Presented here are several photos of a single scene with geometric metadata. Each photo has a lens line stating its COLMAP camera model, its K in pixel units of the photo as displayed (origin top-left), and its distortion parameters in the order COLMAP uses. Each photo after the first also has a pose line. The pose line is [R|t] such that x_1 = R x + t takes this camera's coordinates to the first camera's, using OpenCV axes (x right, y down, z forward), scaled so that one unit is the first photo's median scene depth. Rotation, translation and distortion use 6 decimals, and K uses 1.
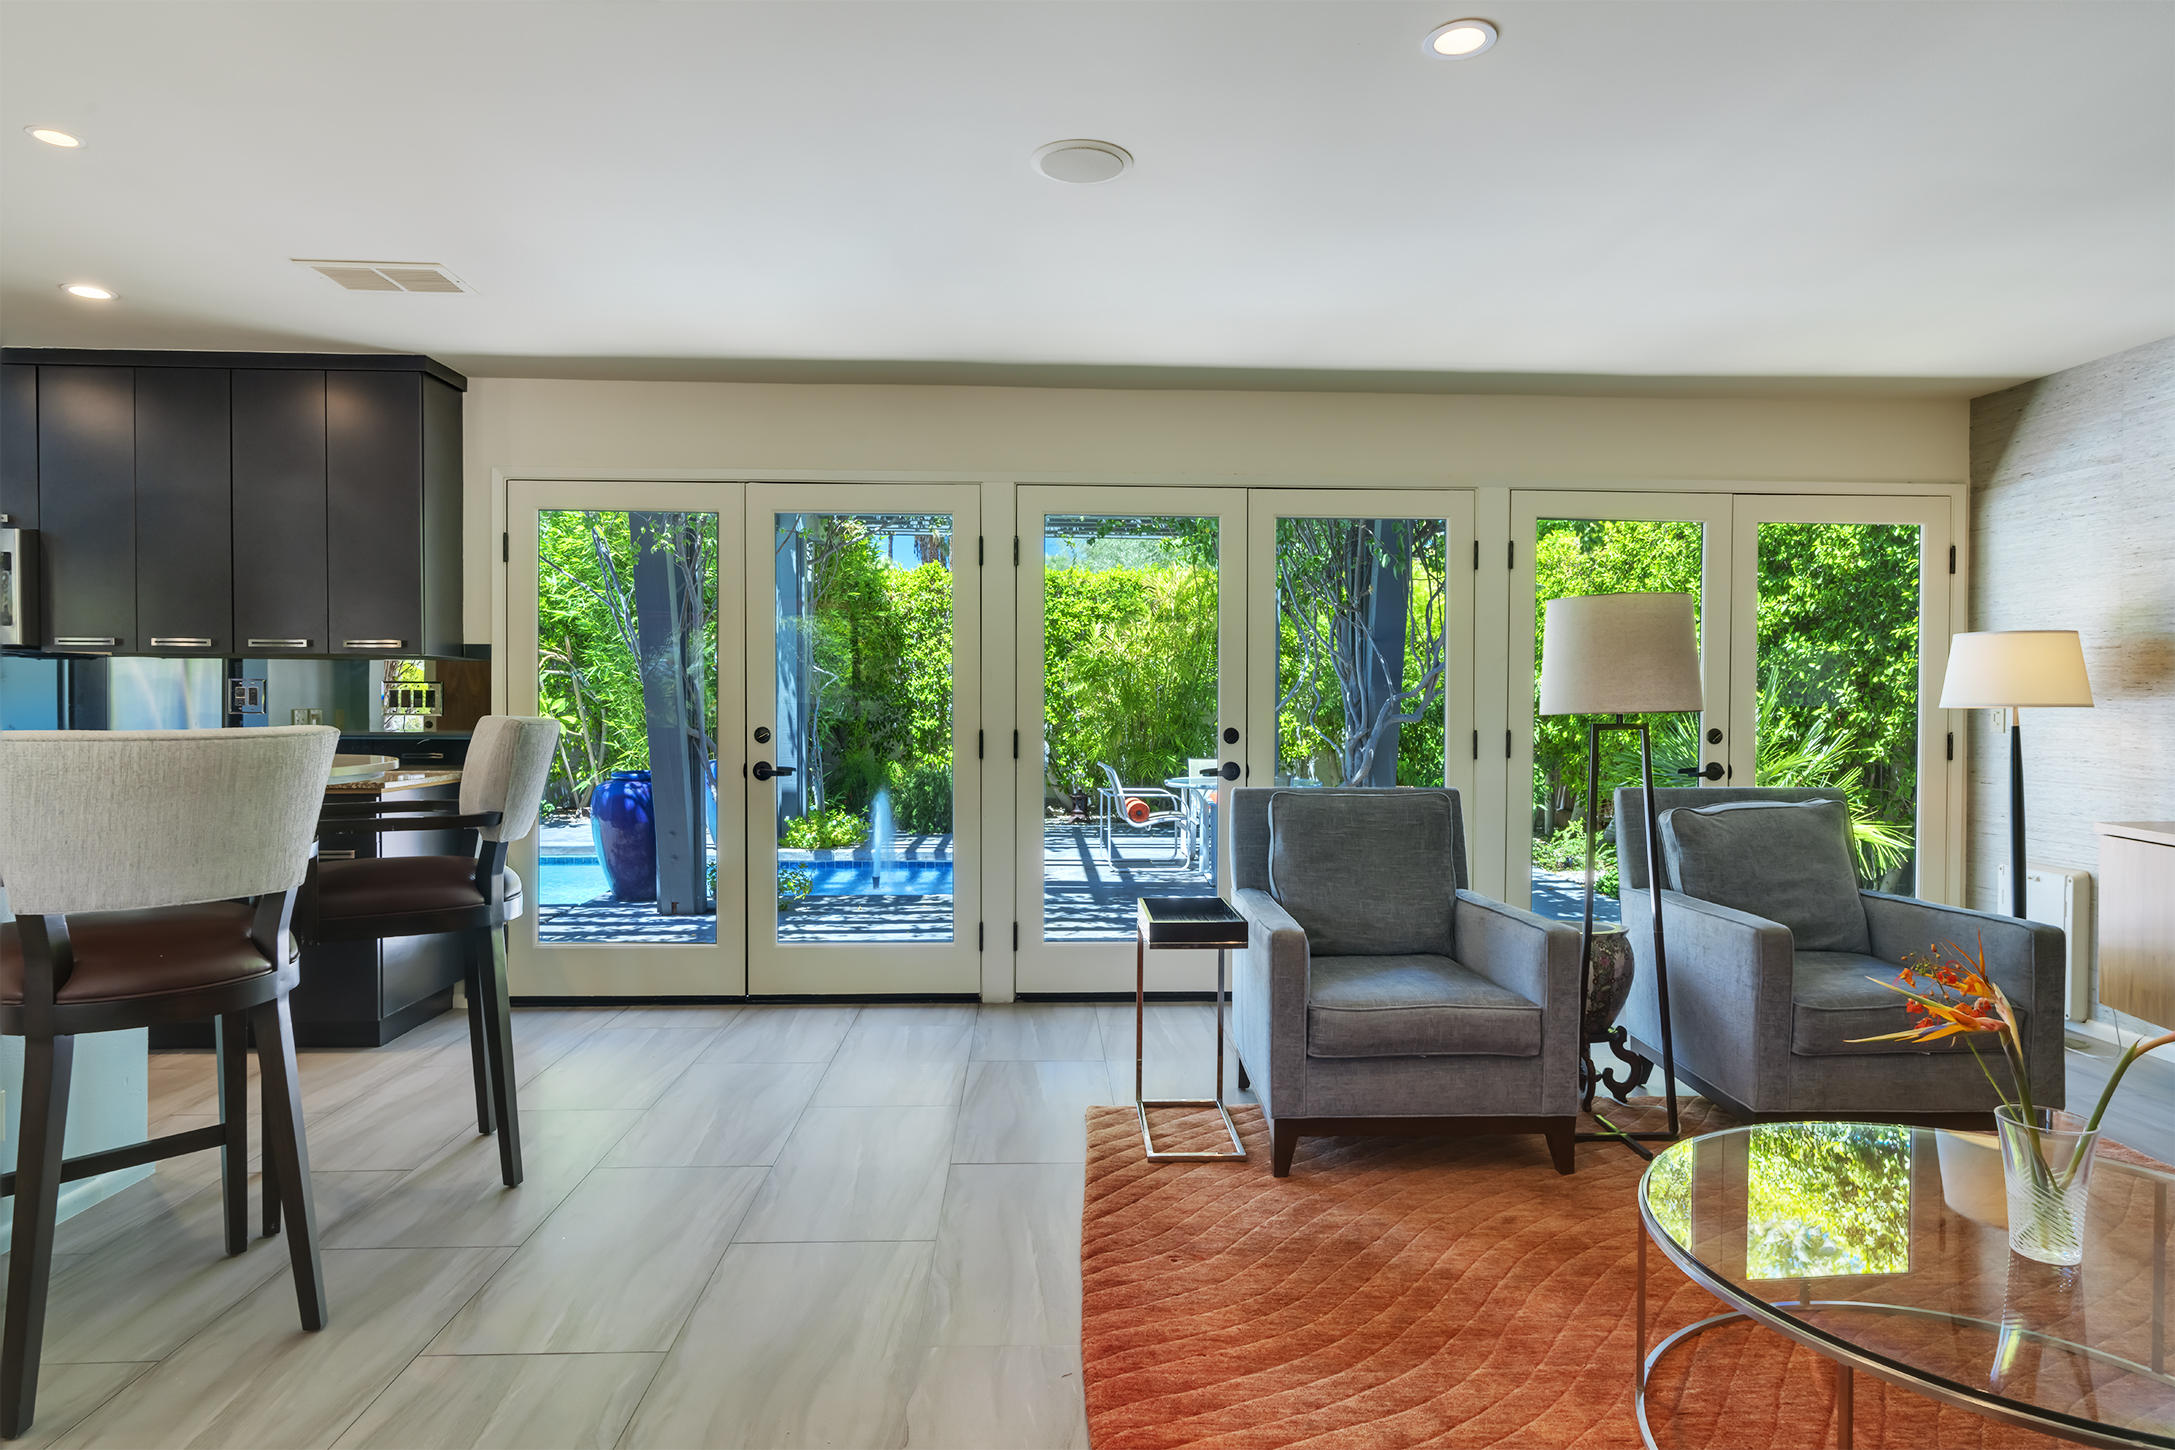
lens RADIAL K [[1238.1, 0, 1079.6], [0, 1238.1, 717.3], [0, 0, 1]] dist [-0.002935, 0.002487]
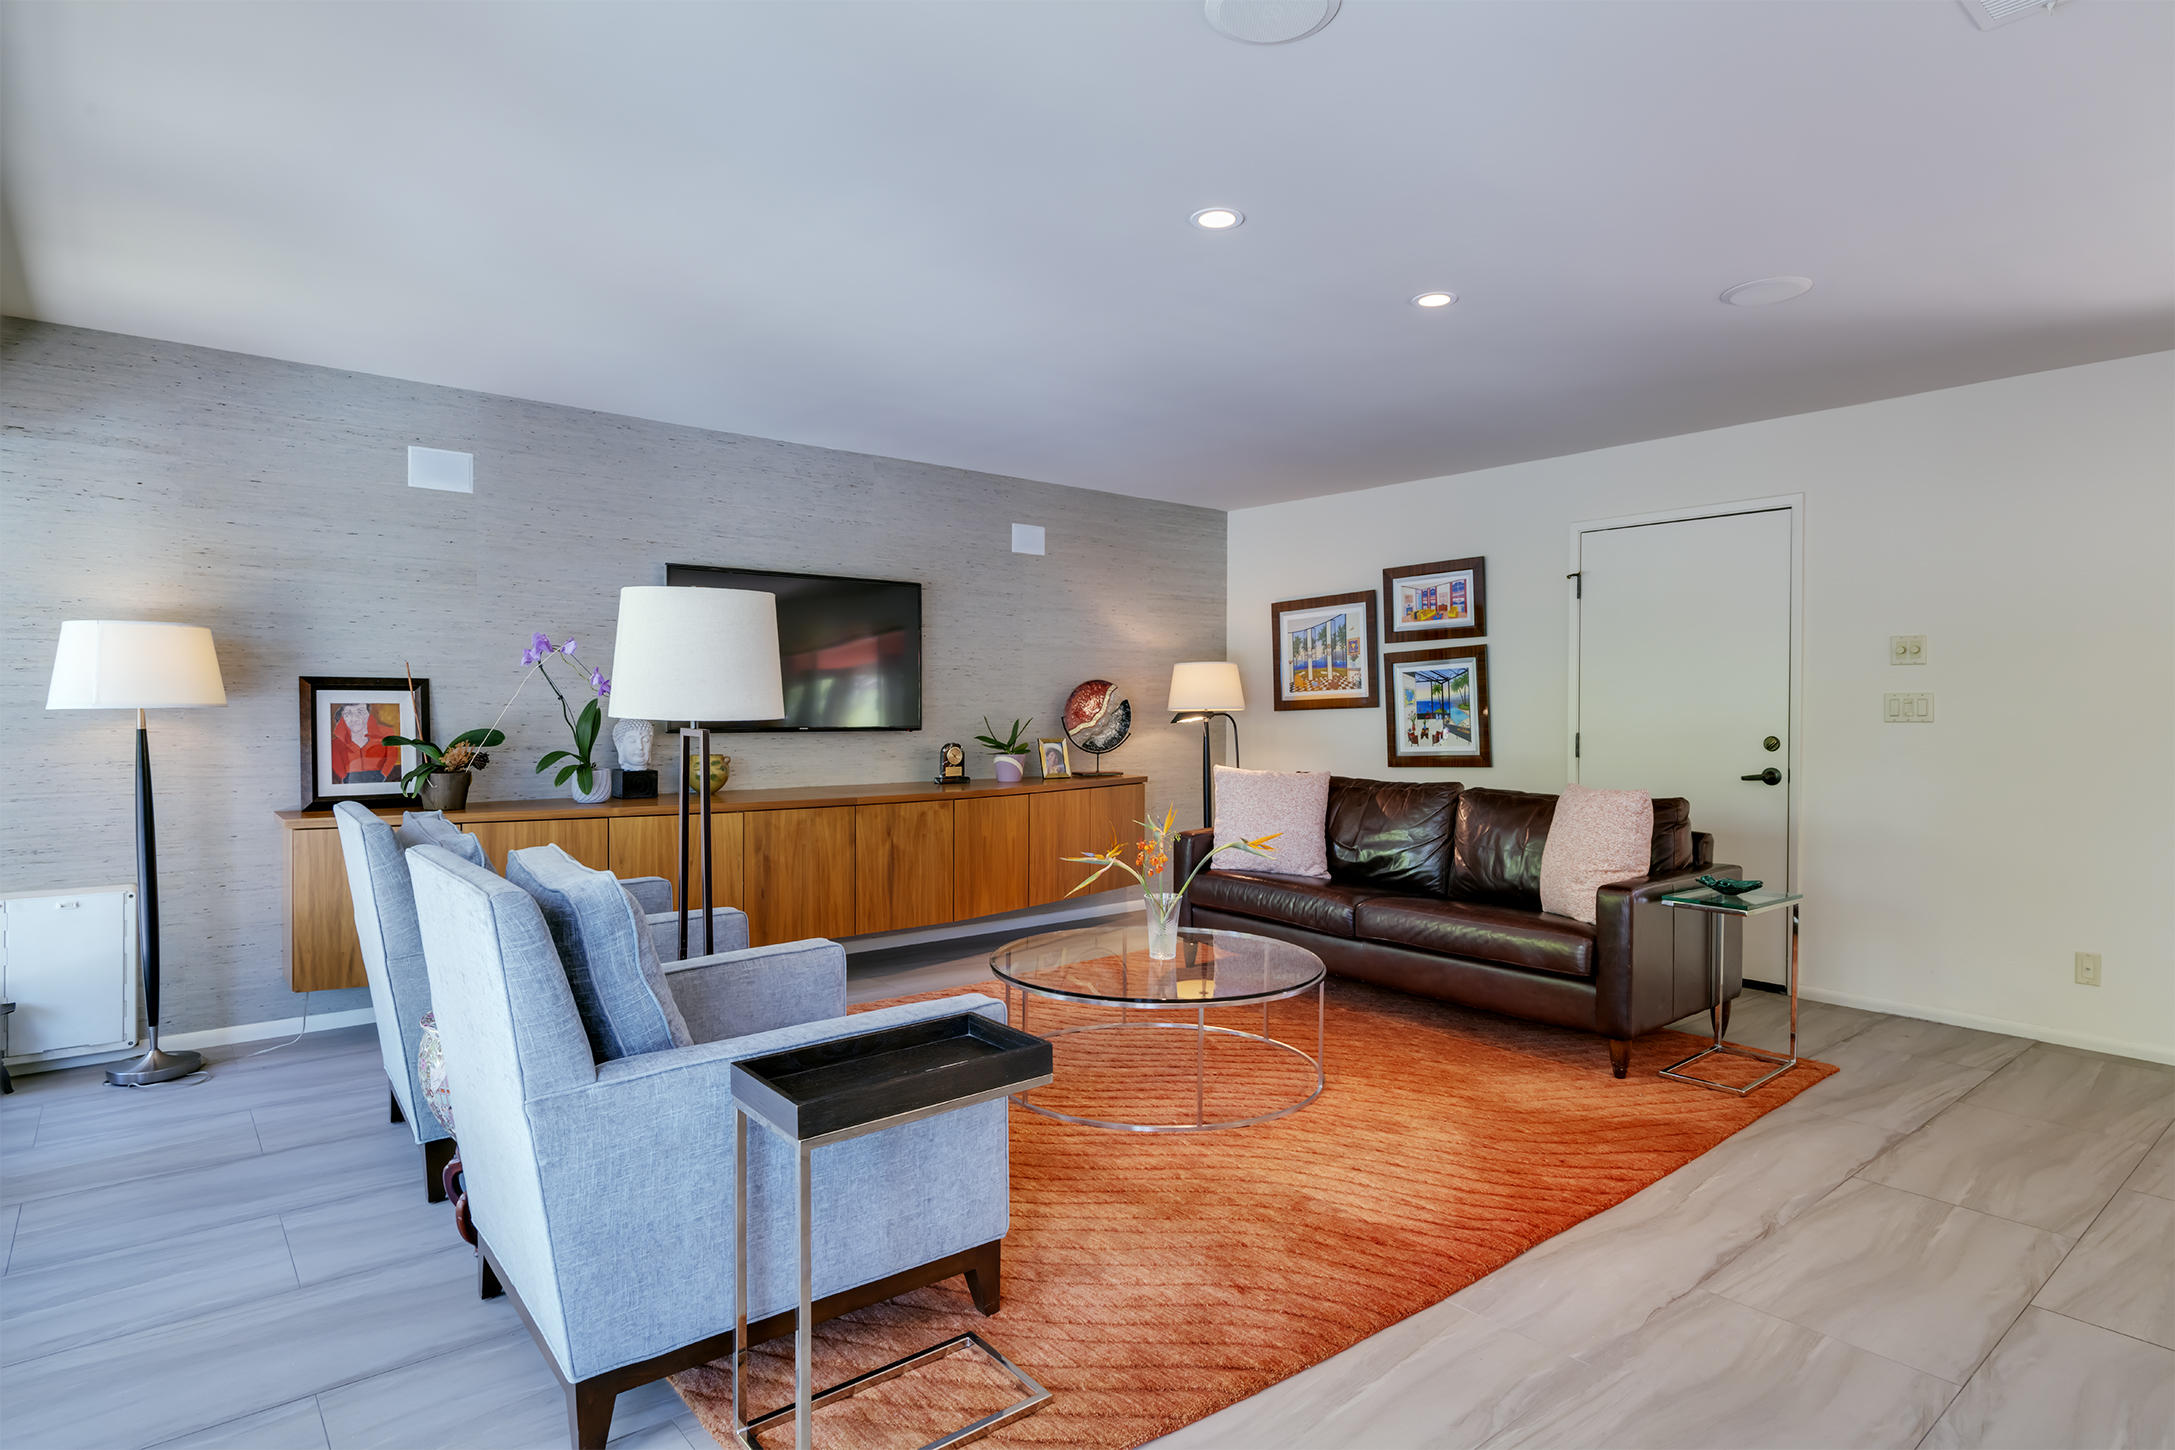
lens RADIAL K [[1174.3, 0, 1128.0], [0, 1174.3, 717.1], [0, 0, 1]] dist [-0.002643, -0.001070]
pose [[-0.629742, -0.011389, 0.776721, -0.397070], [0.006614, 0.999778, 0.020023, -0.016574], [-0.776777, 0.017747, -0.629526, 1.151955]]
